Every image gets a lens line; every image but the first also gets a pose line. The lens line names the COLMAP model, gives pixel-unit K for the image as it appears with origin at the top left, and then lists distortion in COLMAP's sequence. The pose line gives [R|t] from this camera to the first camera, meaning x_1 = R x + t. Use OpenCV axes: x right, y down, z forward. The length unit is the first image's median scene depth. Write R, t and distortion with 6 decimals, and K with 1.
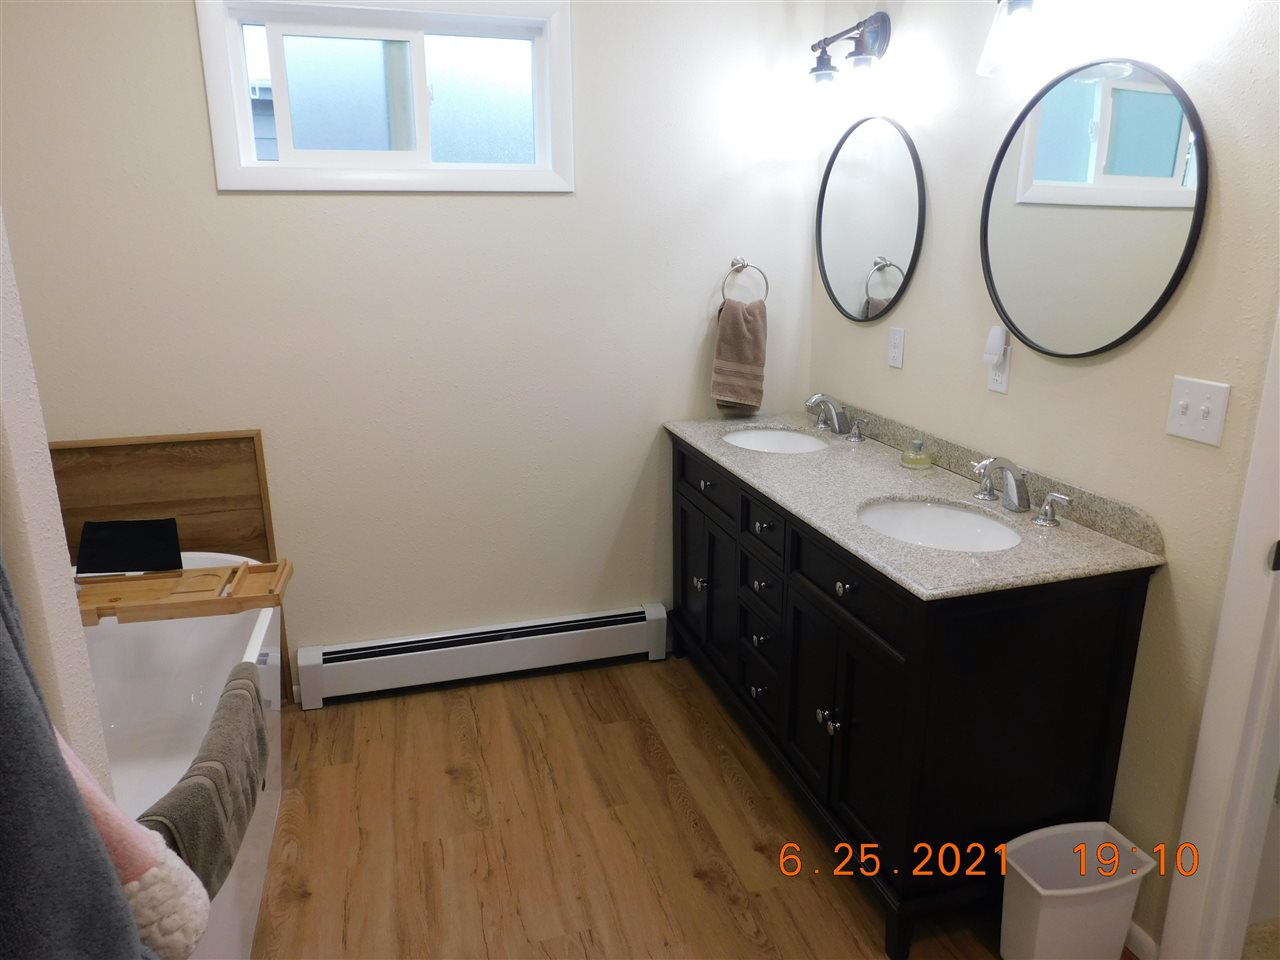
lens RADIAL K [[844.2, 0, 643.1], [0, 844.2, 479.3], [0, 0, 1]] dist [-0.064808, 0.036005]
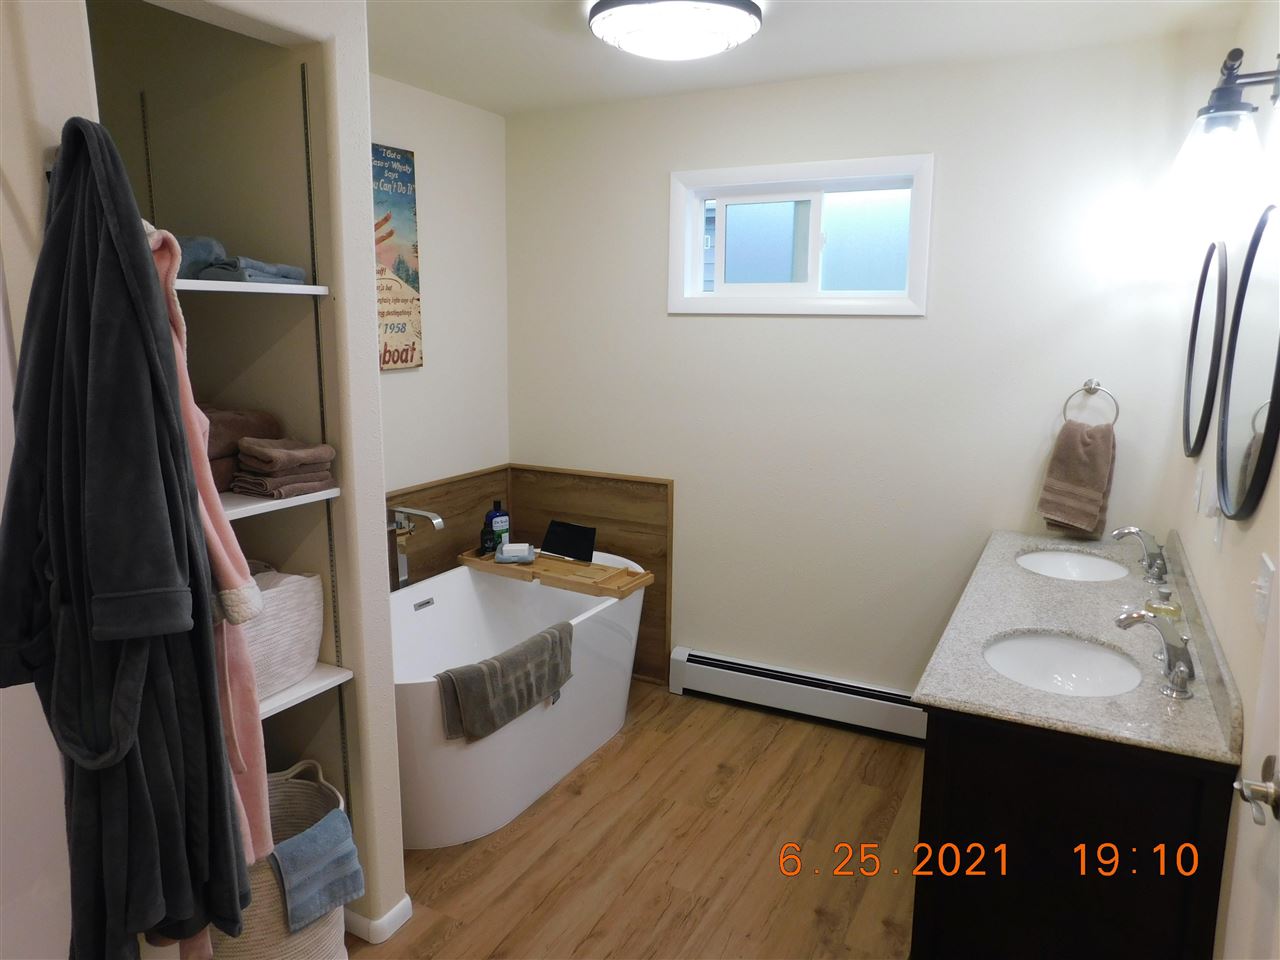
lens RADIAL K [[844.2, 0, 644.4], [0, 844.2, 477.5], [0, 0, 1]] dist [-0.064808, 0.036005]
pose [[0.714211, 0.136912, -0.686409, 0.481051], [-0.198723, 0.979990, -0.011303, -0.038980], [0.671127, 0.144478, 0.727127, -0.059564]]
